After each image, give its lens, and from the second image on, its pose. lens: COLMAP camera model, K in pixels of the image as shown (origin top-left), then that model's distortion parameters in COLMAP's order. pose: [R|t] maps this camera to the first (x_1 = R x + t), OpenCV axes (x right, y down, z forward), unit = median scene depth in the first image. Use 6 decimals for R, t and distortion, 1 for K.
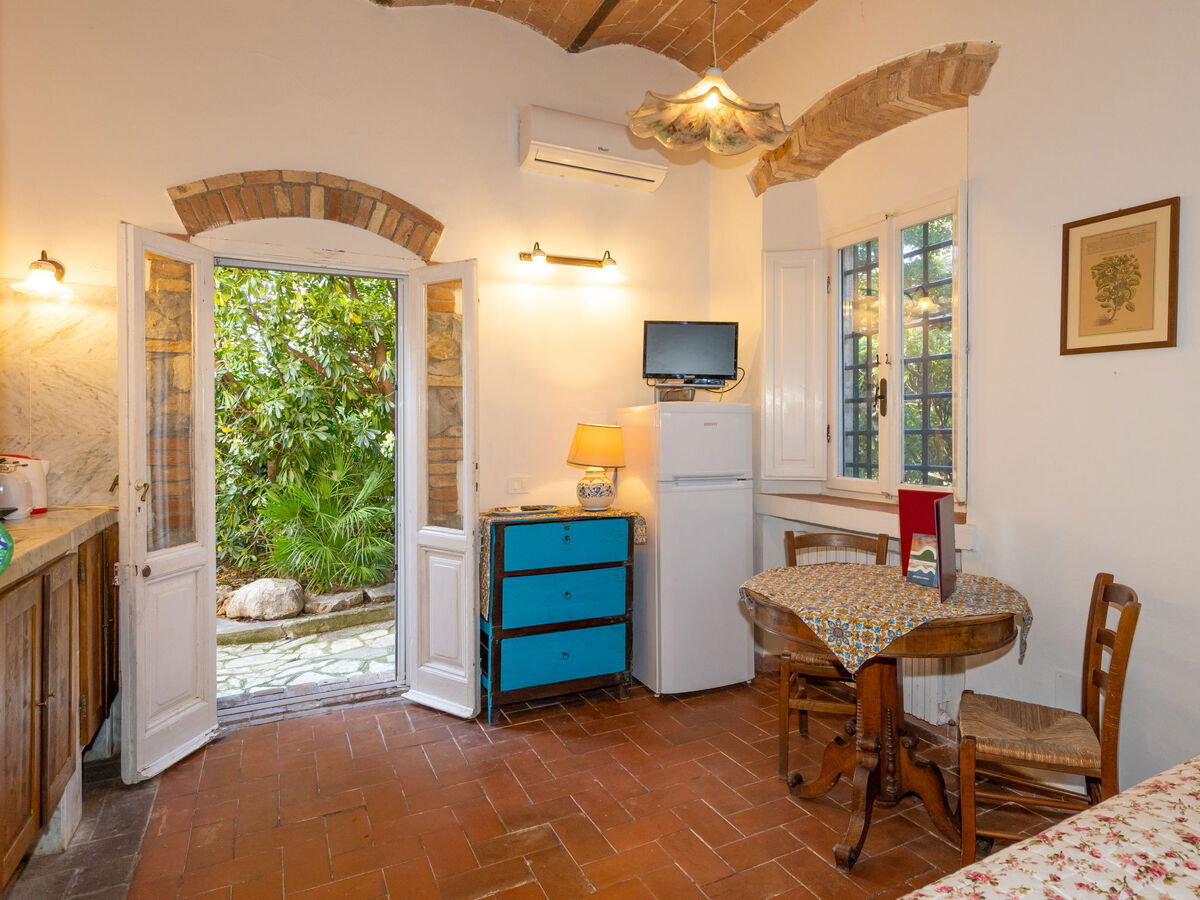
lens RADIAL K [[754.5, 0, 600.0], [0, 754.5, 420.1], [0, 0, 1]] dist [-0.004770, -0.002222]
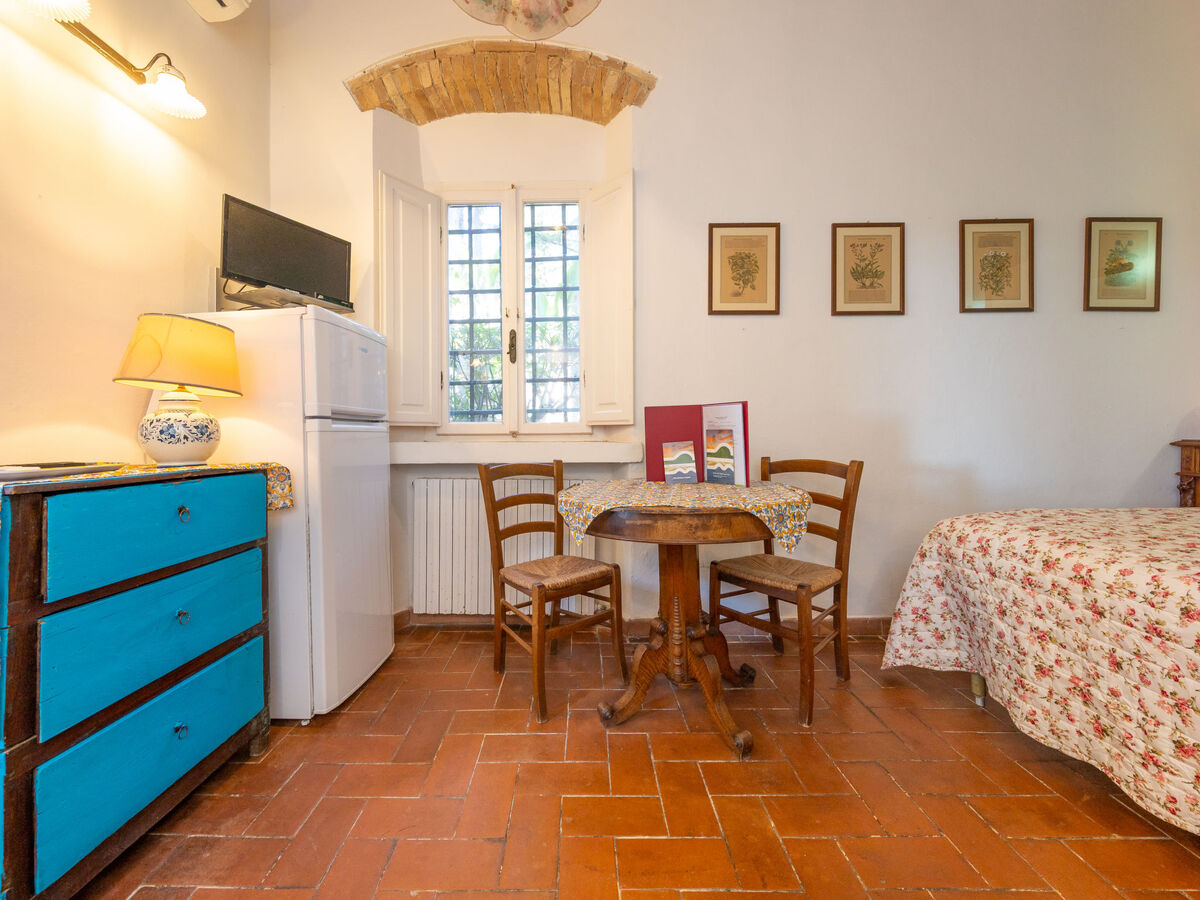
lens RADIAL K [[494.4, 0, 597.2], [0, 494.4, 434.1], [0, 0, 1]] dist [-0.000694, -0.000720]
pose [[0.417902, 0.002263, 0.908489, -0.250423], [0.006227, 0.999966, -0.005356, 0.110609], [-0.908471, 0.007896, 0.417874, 0.611181]]
